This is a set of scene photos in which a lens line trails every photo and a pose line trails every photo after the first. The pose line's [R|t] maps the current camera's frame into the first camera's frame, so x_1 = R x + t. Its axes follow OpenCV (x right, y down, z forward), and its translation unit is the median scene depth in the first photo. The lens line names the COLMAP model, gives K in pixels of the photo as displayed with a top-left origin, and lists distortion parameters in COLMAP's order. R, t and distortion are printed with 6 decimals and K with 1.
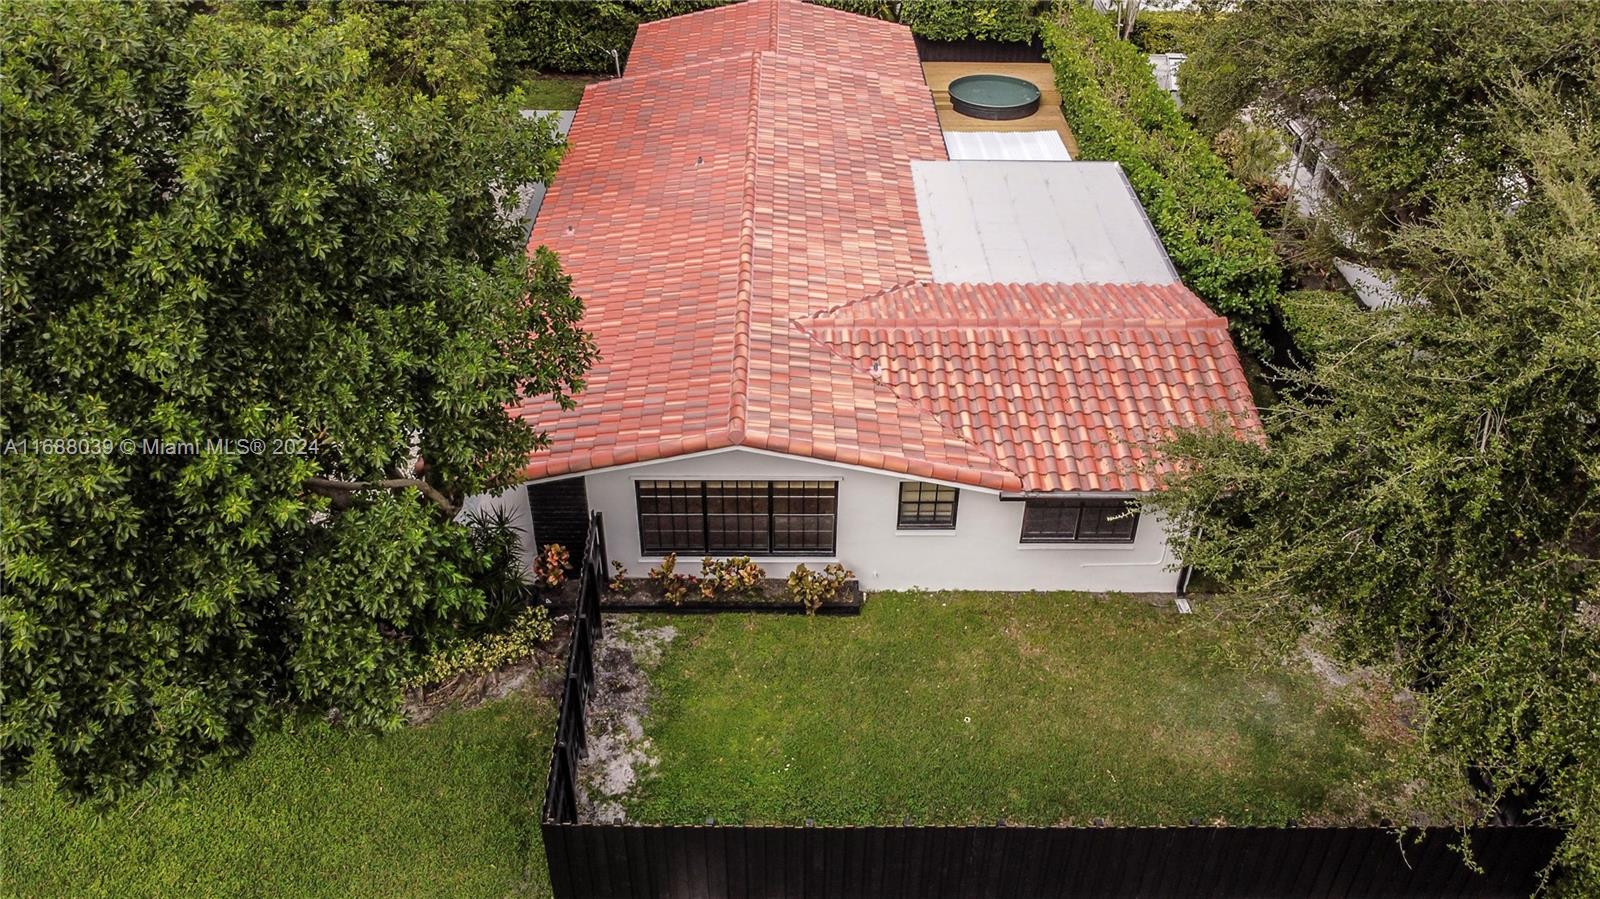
lens RADIAL K [[1223.1, 0, 800.0], [0, 1223.1, 449.5], [0, 0, 1]] dist [-0.002566, -0.001413]
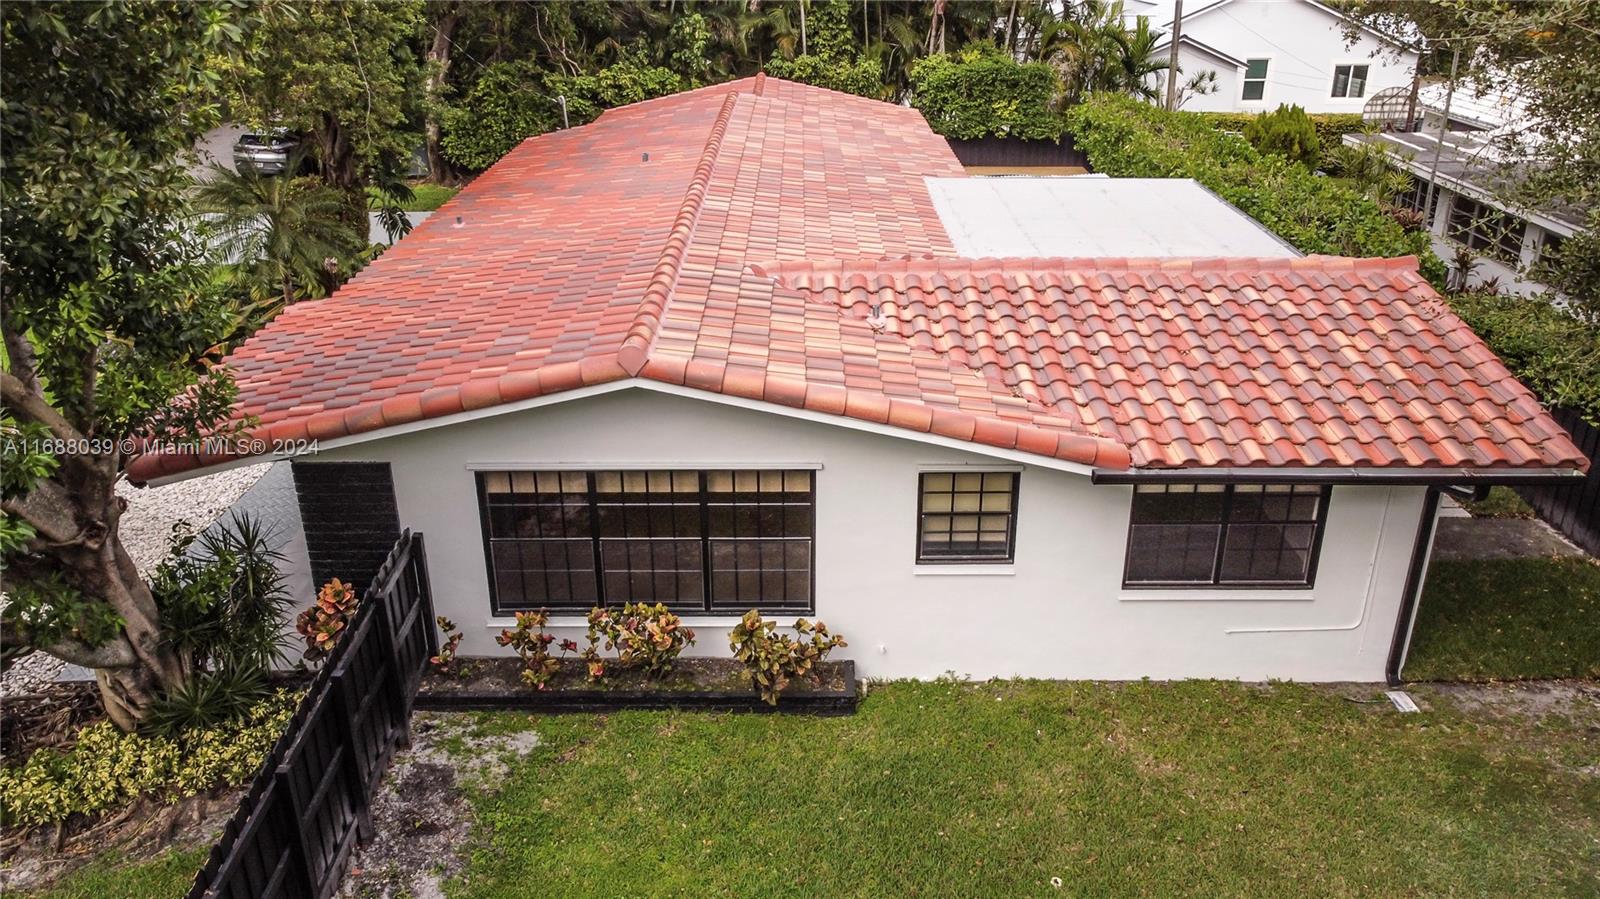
lens RADIAL K [[1223.1, 0, 800.0], [0, 1223.1, 449.5], [0, 0, 1]] dist [-0.002566, -0.001413]
pose [[0.999881, -0.007041, -0.013694, 0.031149], [0.003941, 0.976726, -0.214455, 0.139017], [0.014885, 0.214376, 0.976638, 0.403244]]
